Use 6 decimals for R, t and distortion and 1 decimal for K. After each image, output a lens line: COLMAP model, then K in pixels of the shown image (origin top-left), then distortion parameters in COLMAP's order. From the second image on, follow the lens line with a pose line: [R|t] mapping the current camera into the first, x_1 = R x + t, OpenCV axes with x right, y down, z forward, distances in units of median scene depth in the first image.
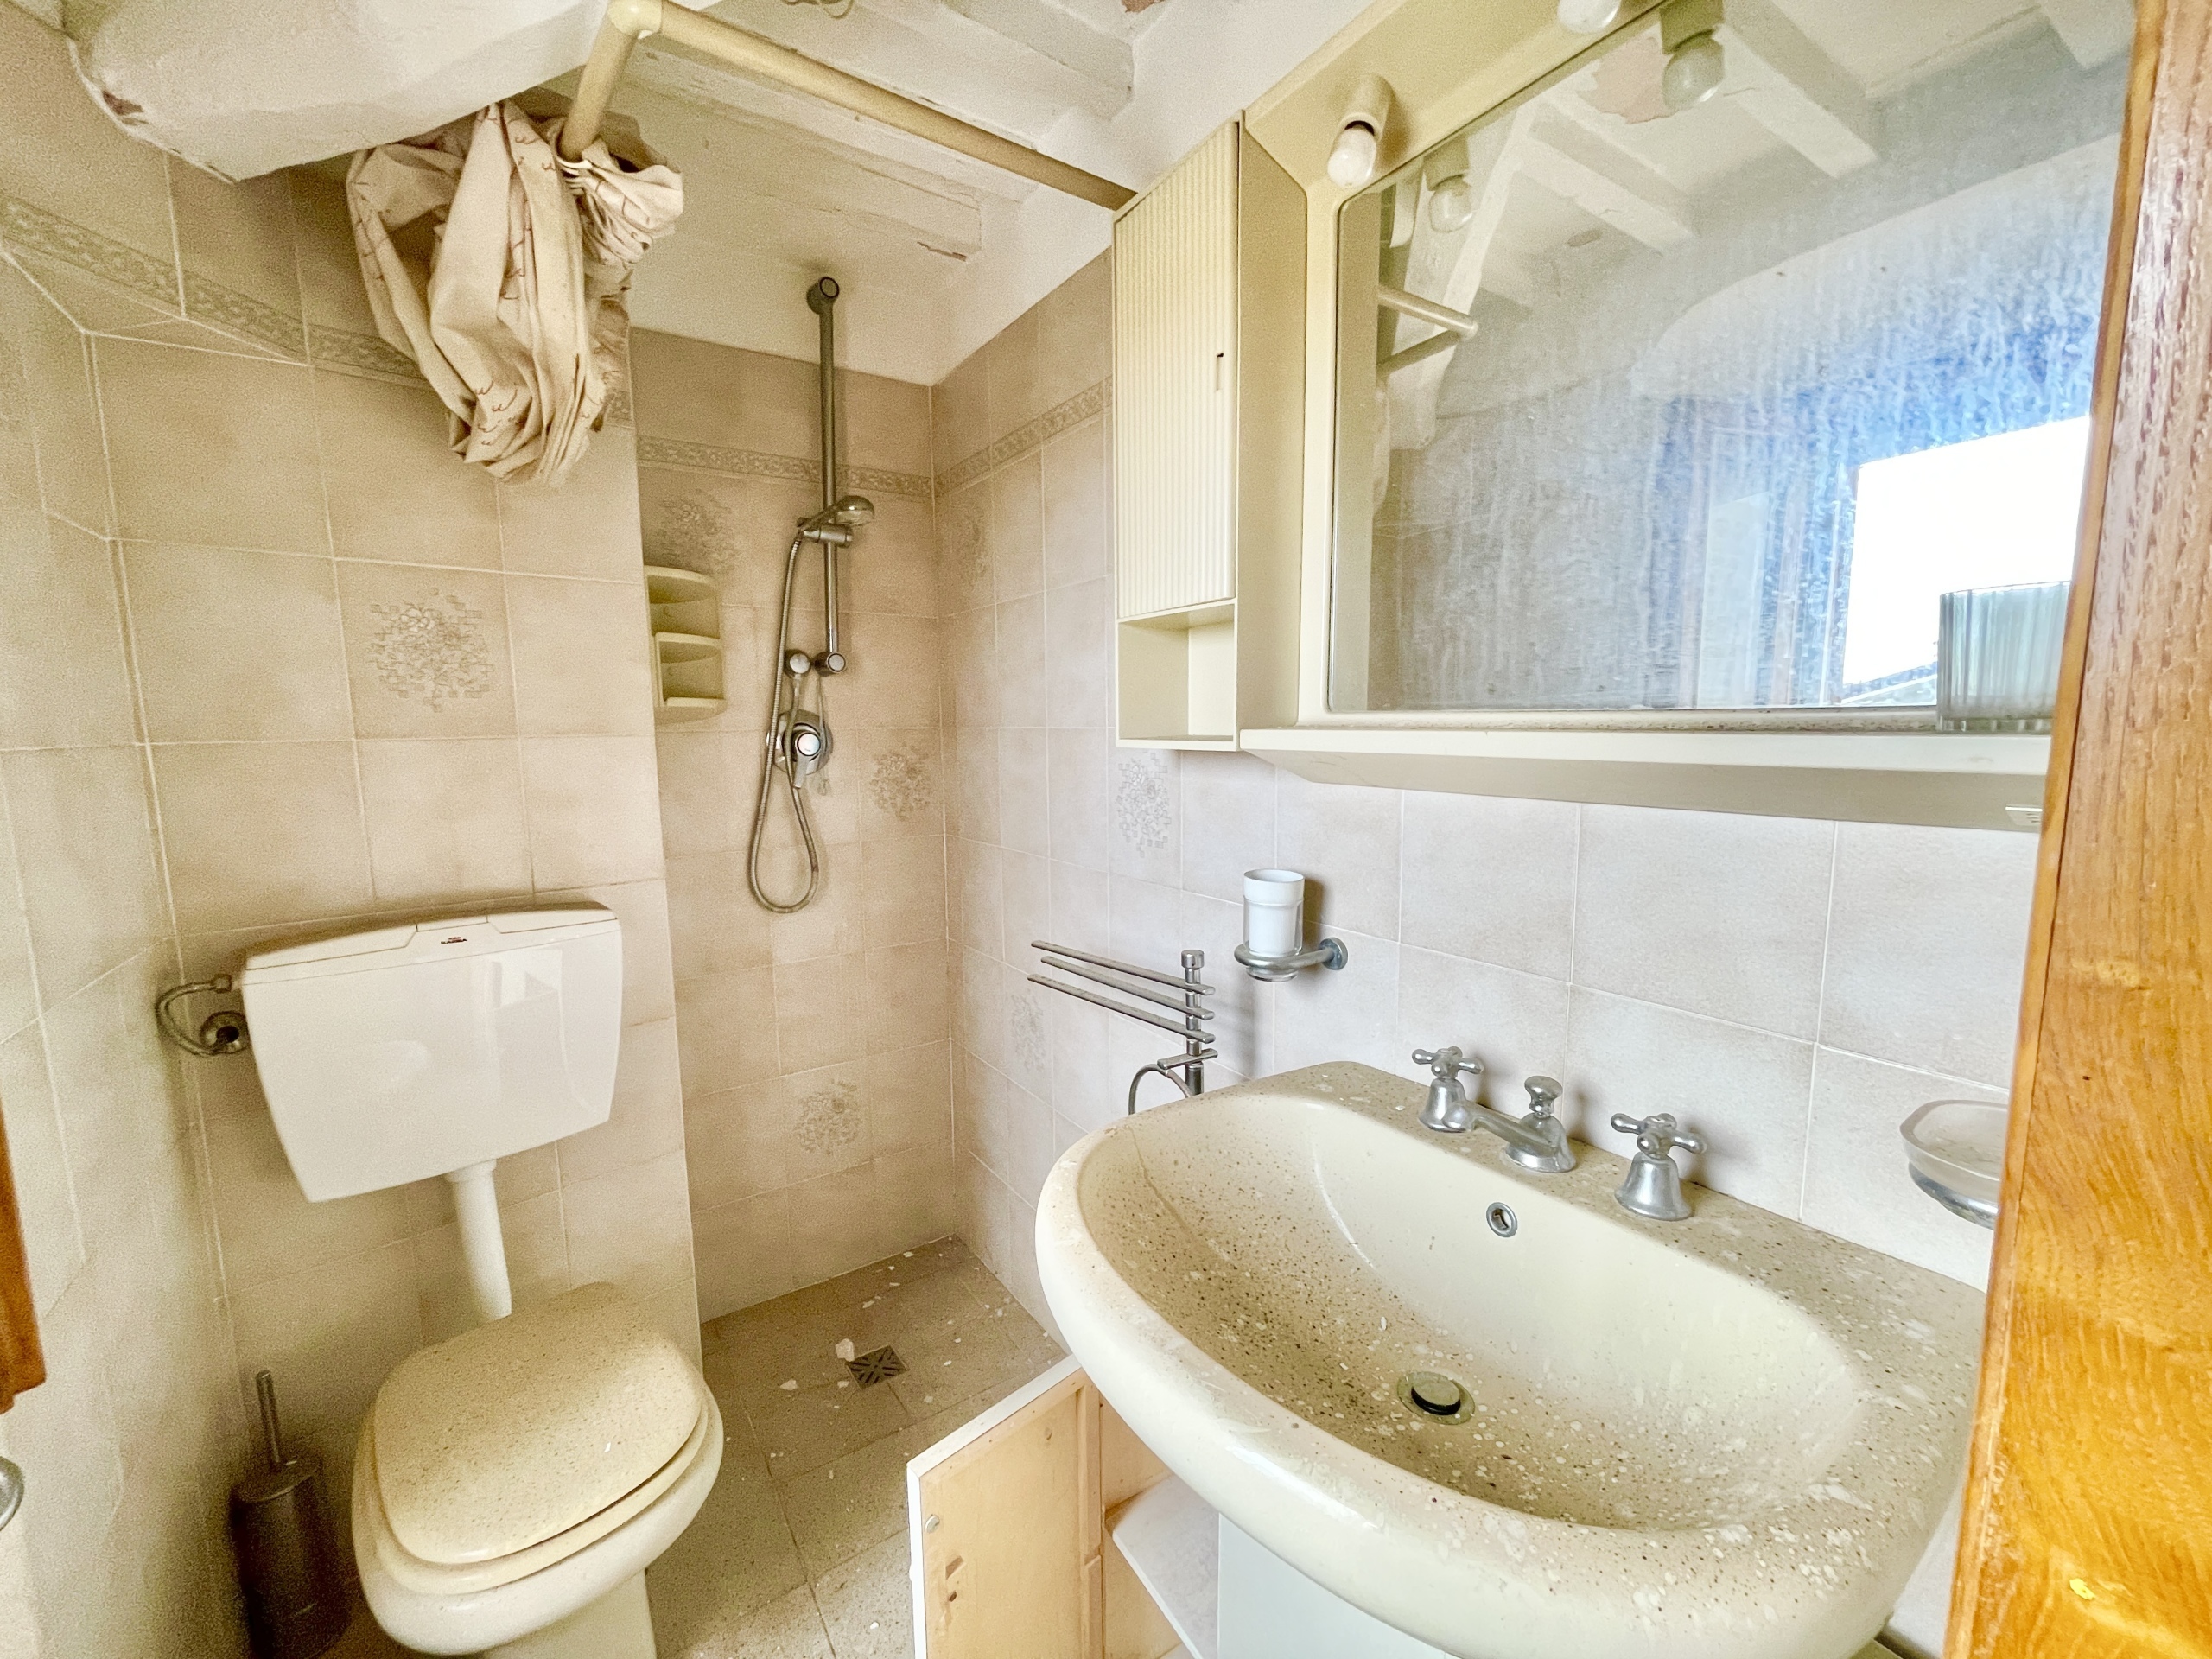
lens RADIAL K [[897.1, 0, 1109.8], [0, 897.1, 842.6], [0, 0, 1]] dist [-0.006199, 0.000371]
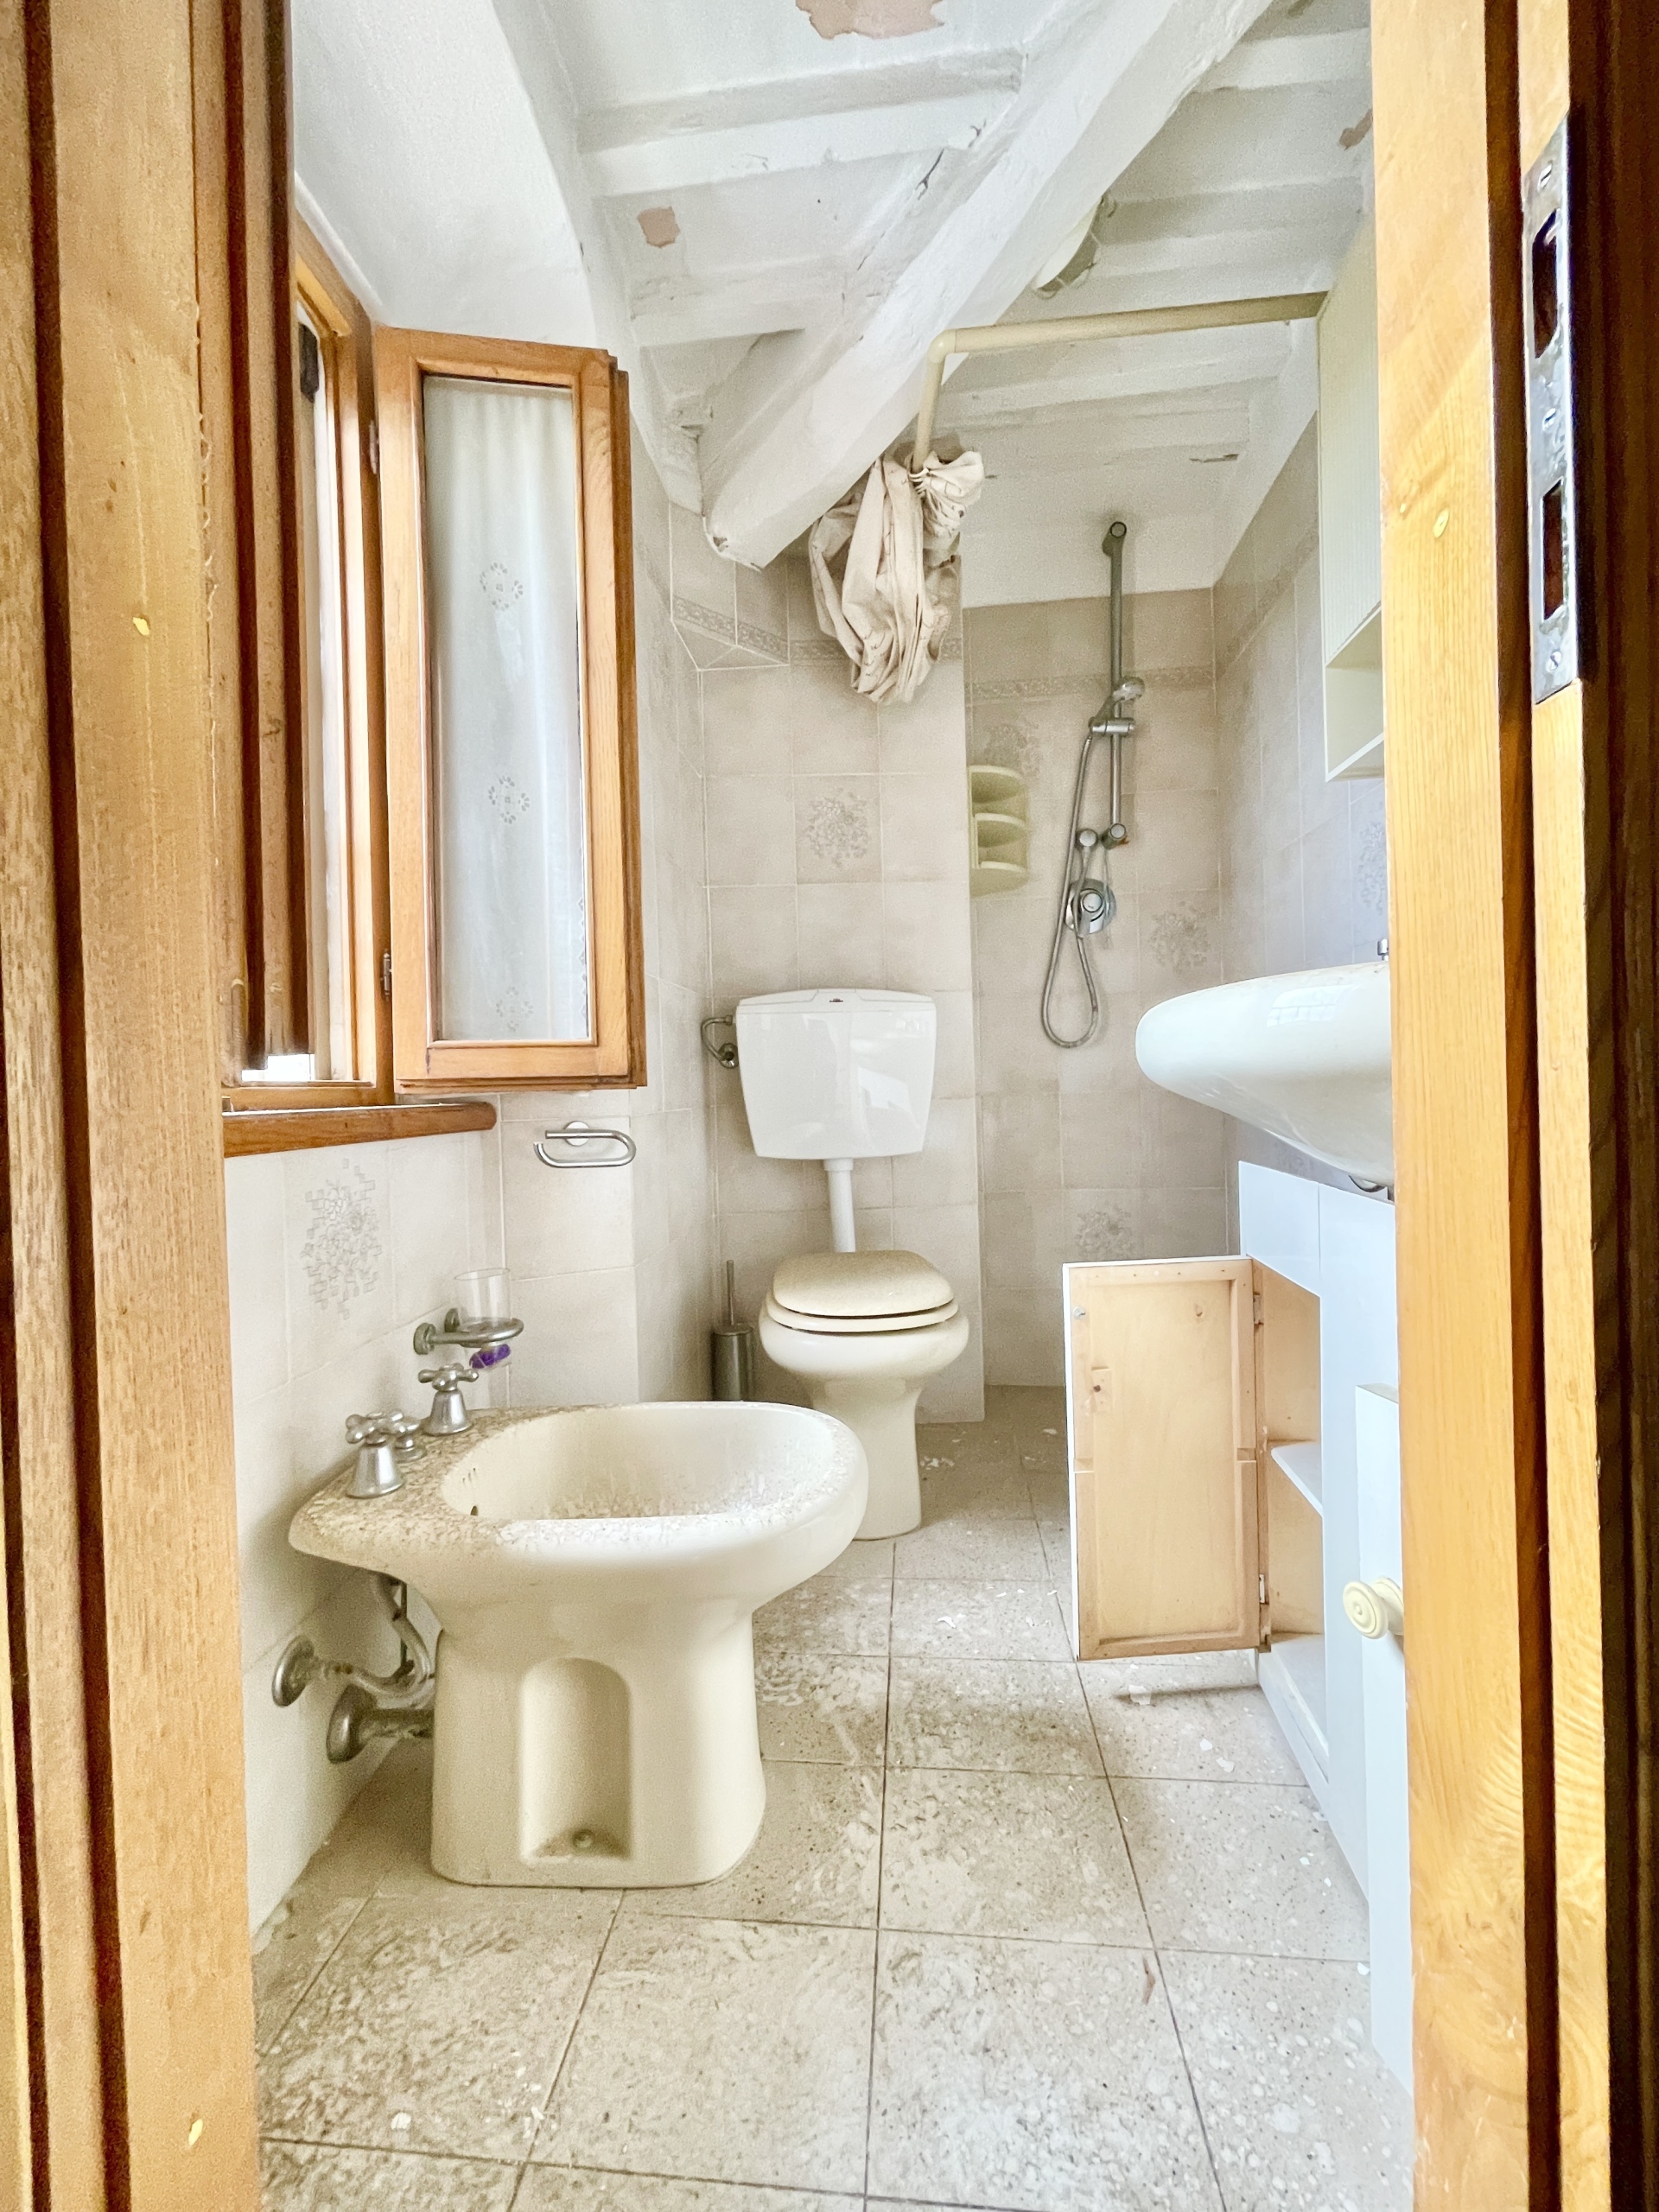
lens RADIAL K [[897.1, 0, 821.2], [0, 897.1, 1090.9], [0, 0, 1]] dist [-0.006199, 0.000371]
pose [[0.764106, -0.003297, -0.645082, 0.241536], [-0.059013, 0.995437, -0.074988, 0.384326], [0.642386, 0.095367, 0.760425, -0.176297]]
